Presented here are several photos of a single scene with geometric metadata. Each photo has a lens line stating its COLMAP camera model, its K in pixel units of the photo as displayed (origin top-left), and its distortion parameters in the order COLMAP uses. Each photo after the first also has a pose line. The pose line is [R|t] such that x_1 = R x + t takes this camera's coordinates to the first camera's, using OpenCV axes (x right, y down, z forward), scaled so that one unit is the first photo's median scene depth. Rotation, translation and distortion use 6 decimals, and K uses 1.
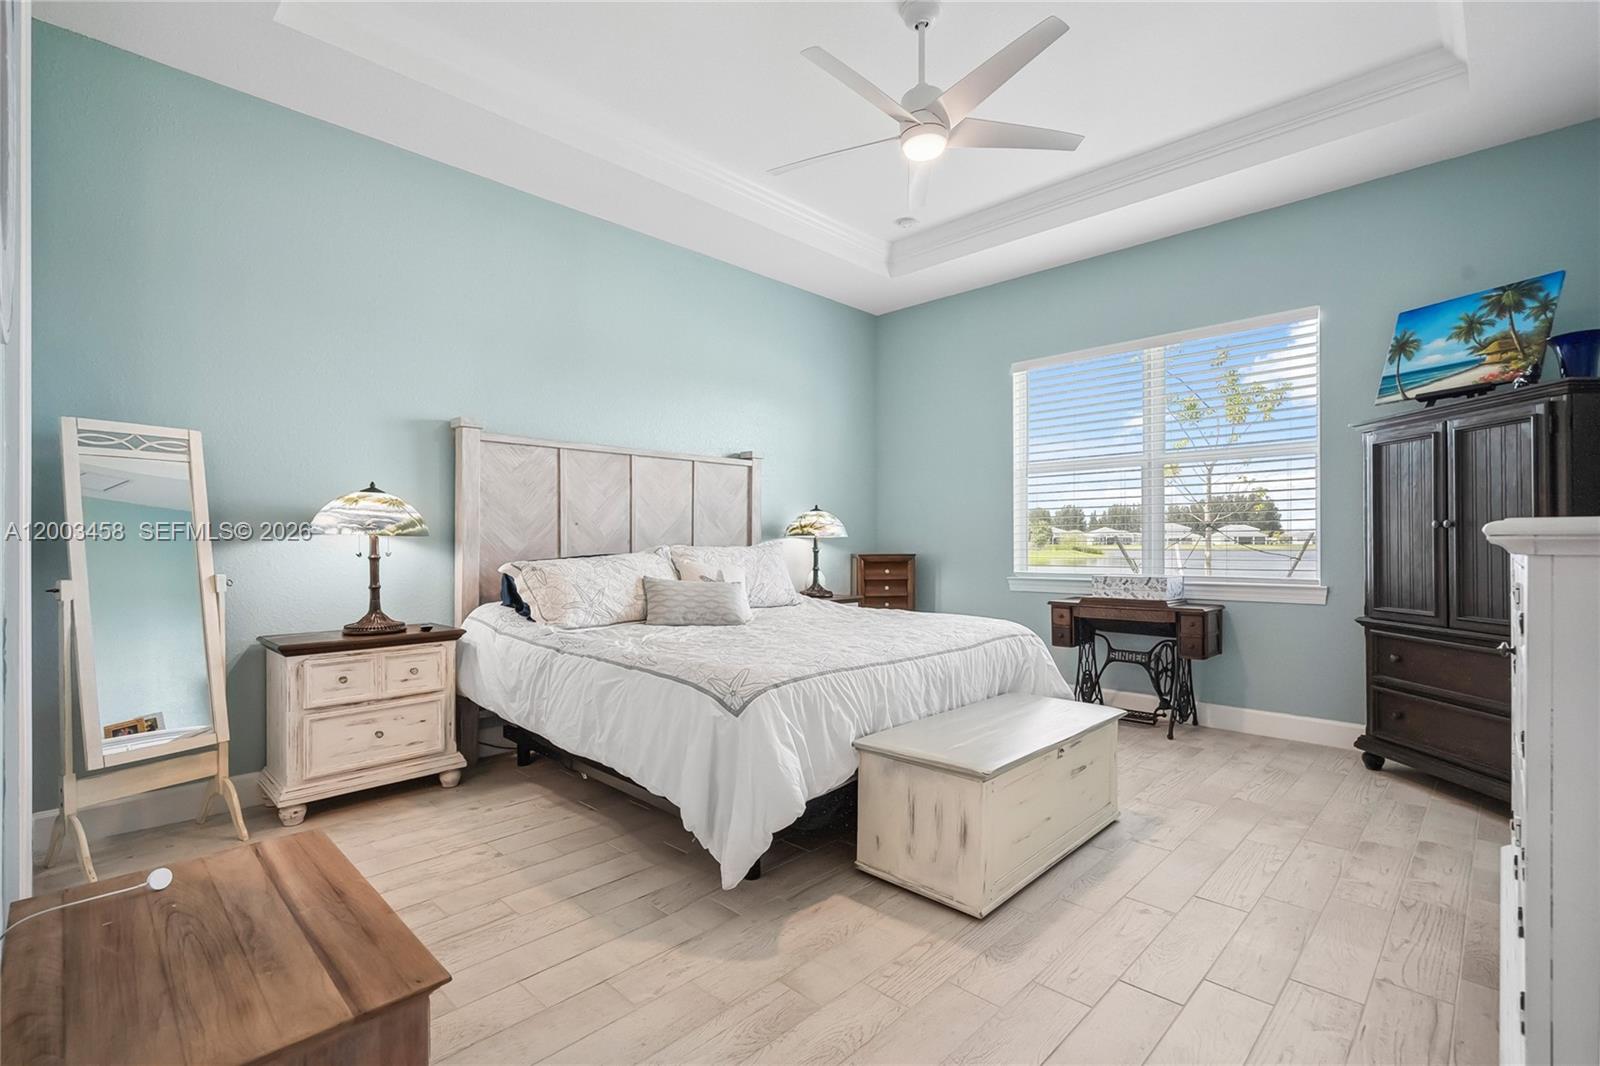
lens RADIAL K [[737.4, 0, 797.3], [0, 737.4, 539.8], [0, 0, 1]] dist [0.001455, 0.000038]
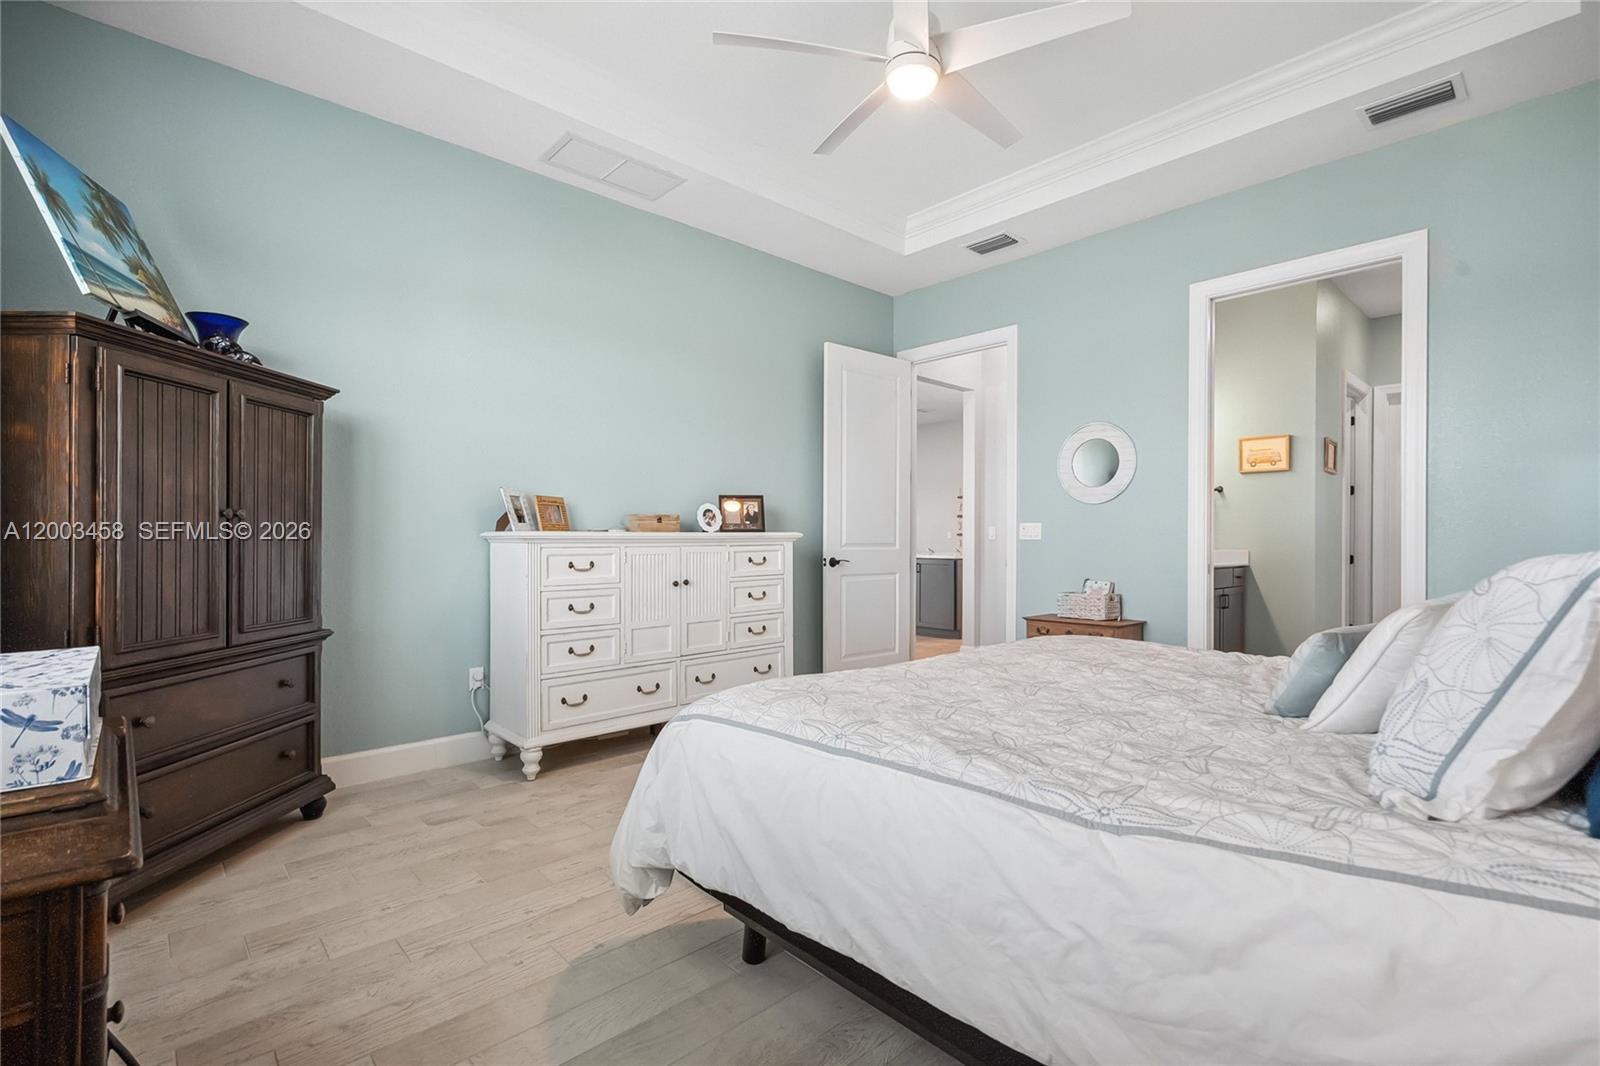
lens RADIAL K [[737.4, 0, 801.8], [0, 737.4, 541.1], [0, 0, 1]] dist [0.001455, 0.000038]
pose [[-0.999142, 0.001663, 0.041378, 0.233448], [0.001549, 0.999995, -0.002784, 0.010940], [-0.041383, -0.002717, -0.999140, 1.643073]]
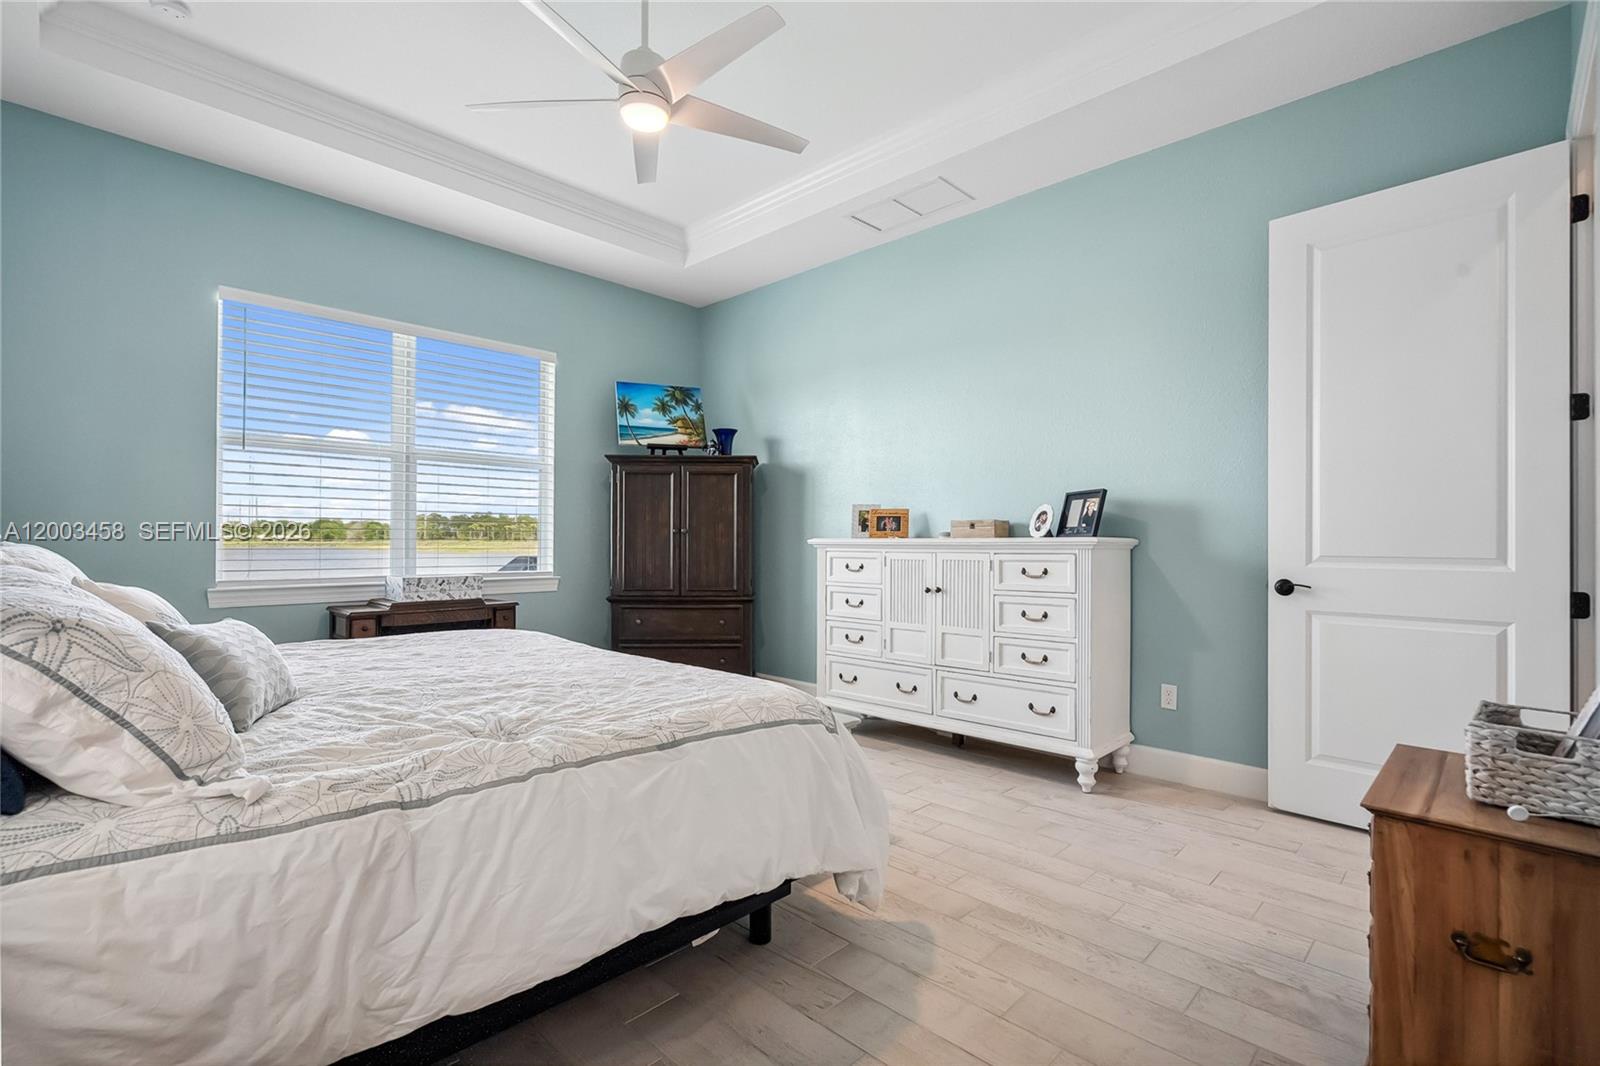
lens RADIAL K [[737.4, 0, 809.5], [0, 737.4, 535.5], [0, 0, 1]] dist [0.001455, 0.000038]
pose [[-0.020364, 0.010692, 0.999735, -0.665797], [-0.009994, 0.999891, -0.010897, 0.002997], [-0.999743, -0.010213, -0.020255, 0.706641]]
